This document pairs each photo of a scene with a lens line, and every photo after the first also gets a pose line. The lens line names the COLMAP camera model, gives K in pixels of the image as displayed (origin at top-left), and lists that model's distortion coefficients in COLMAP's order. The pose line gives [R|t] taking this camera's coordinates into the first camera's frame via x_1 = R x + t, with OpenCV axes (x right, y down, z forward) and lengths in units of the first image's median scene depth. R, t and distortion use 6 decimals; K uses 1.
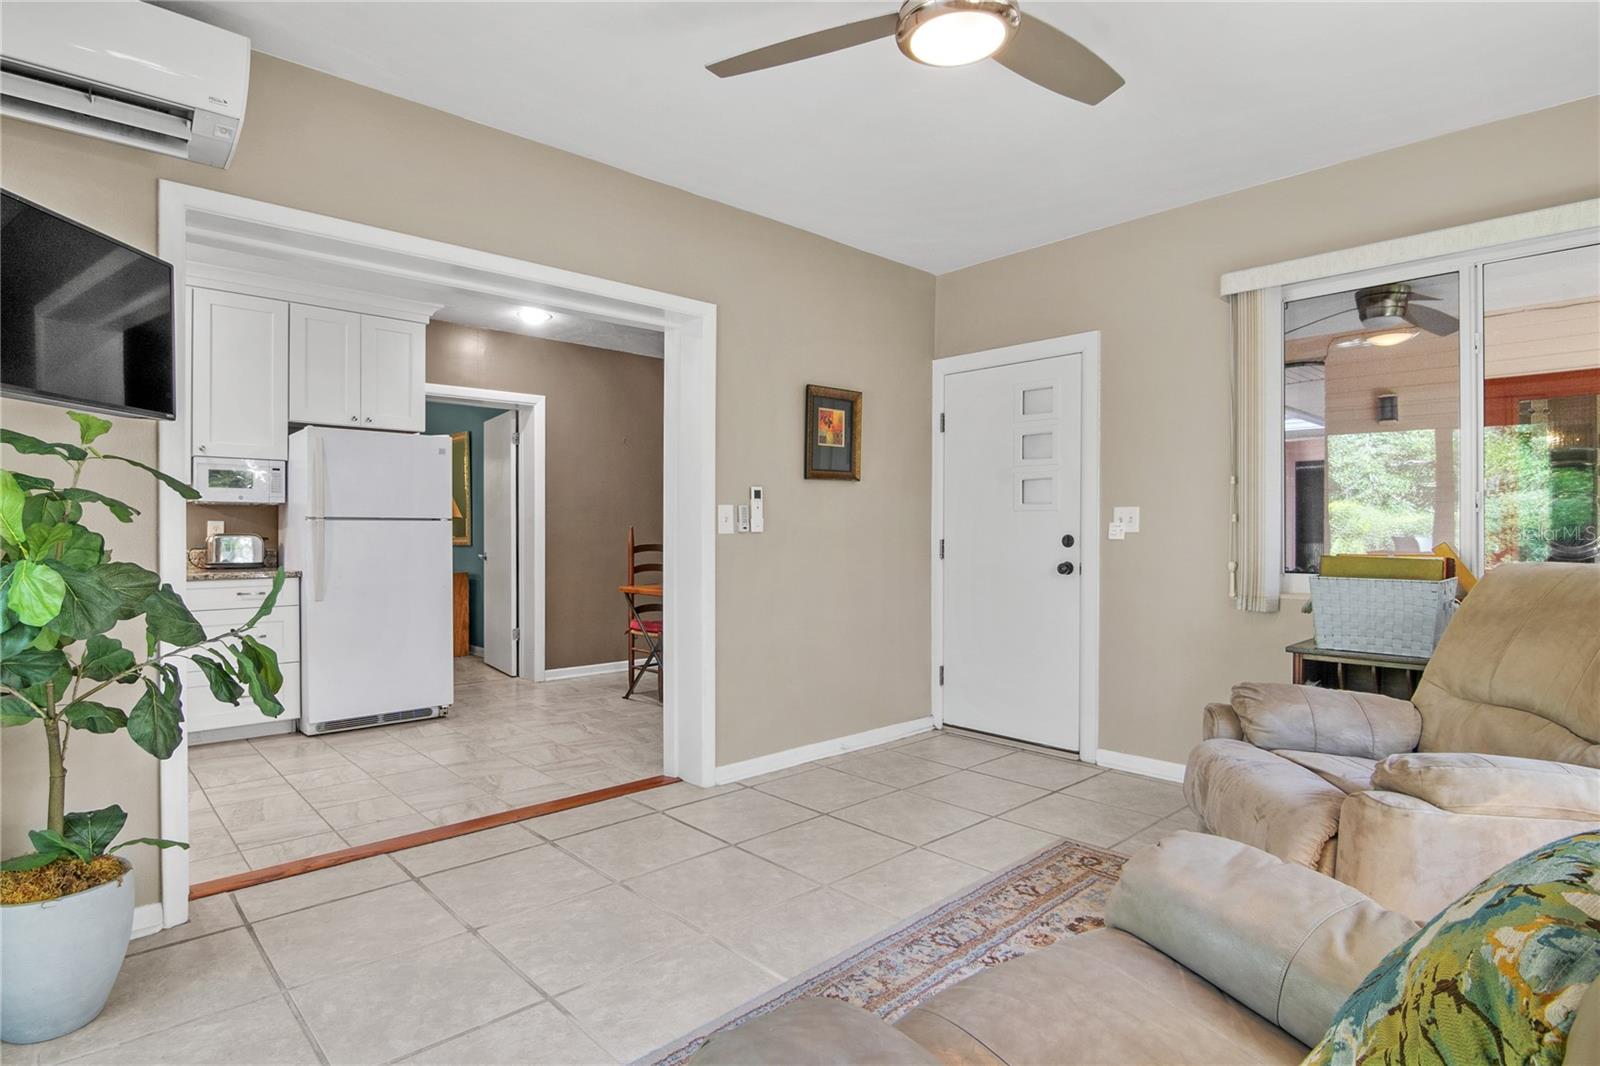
lens RADIAL K [[815.2, 0, 795.5], [0, 815.2, 531.3], [0, 0, 1]] dist [-0.015269, -0.003050]
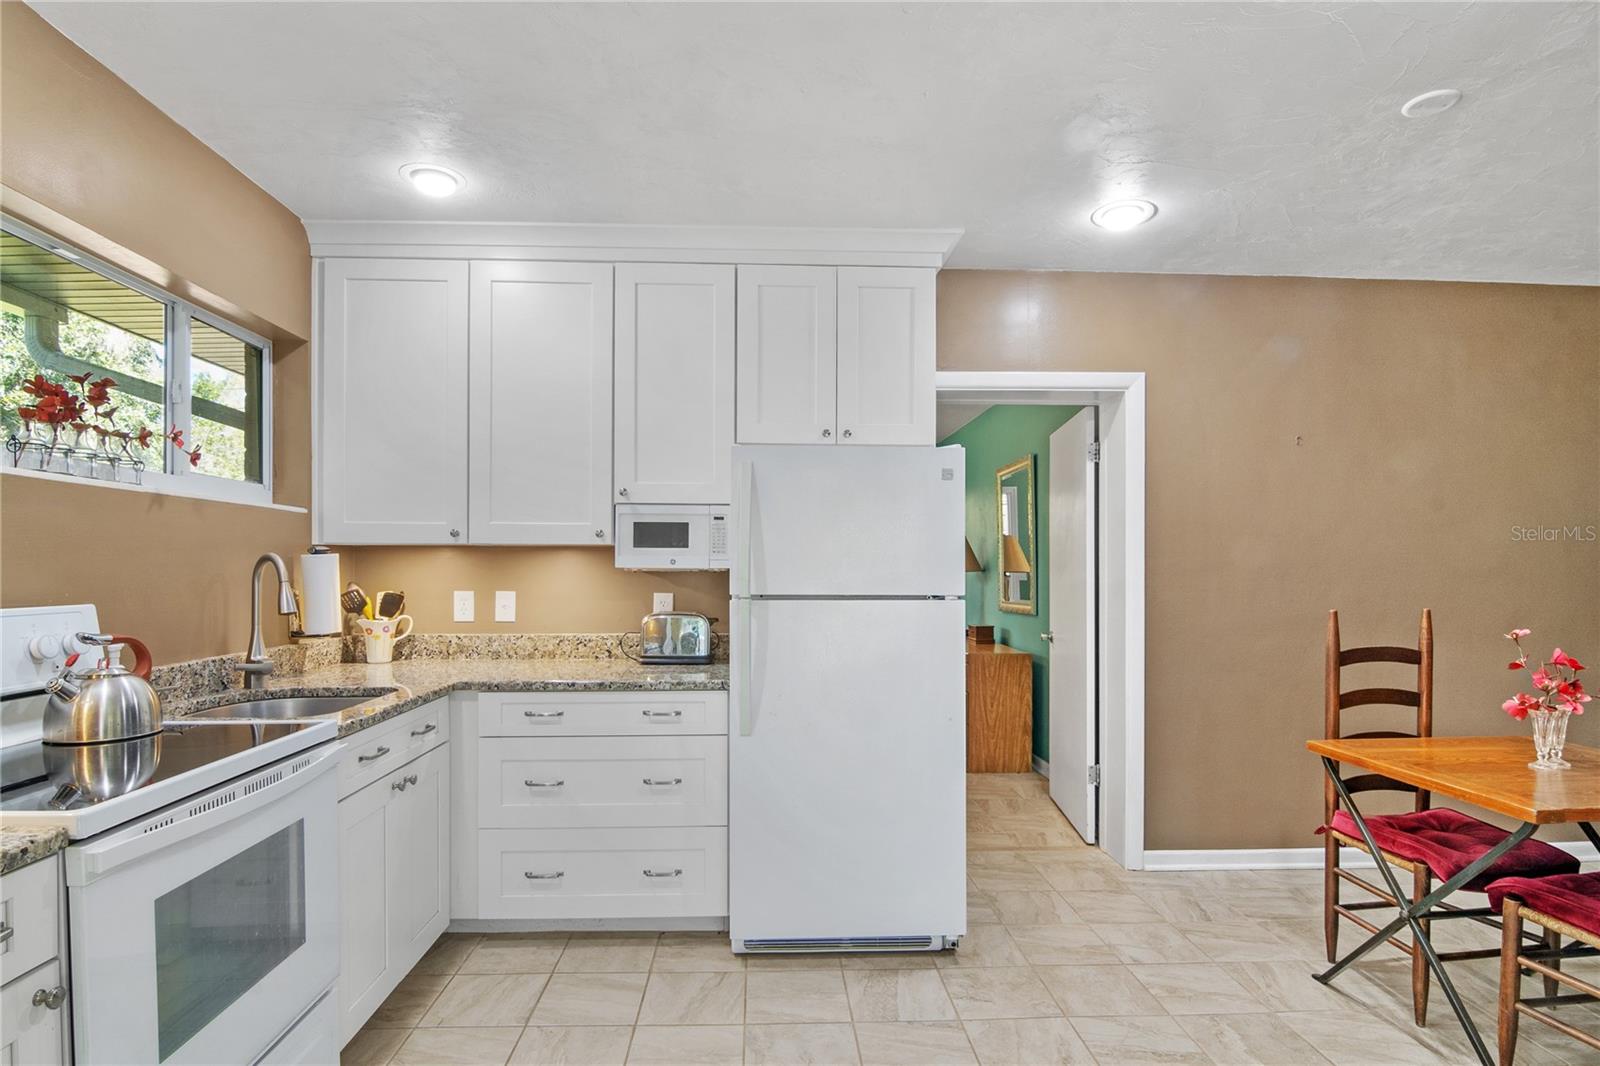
lens RADIAL K [[815.2, 0, 775.7], [0, 815.2, 569.6], [0, 0, 1]] dist [-0.015269, -0.003050]
pose [[0.747859, 0.001506, -0.663856, -0.131857], [-0.003750, 0.999991, -0.001956, -0.027109], [0.663847, 0.003952, 0.747858, 0.430475]]
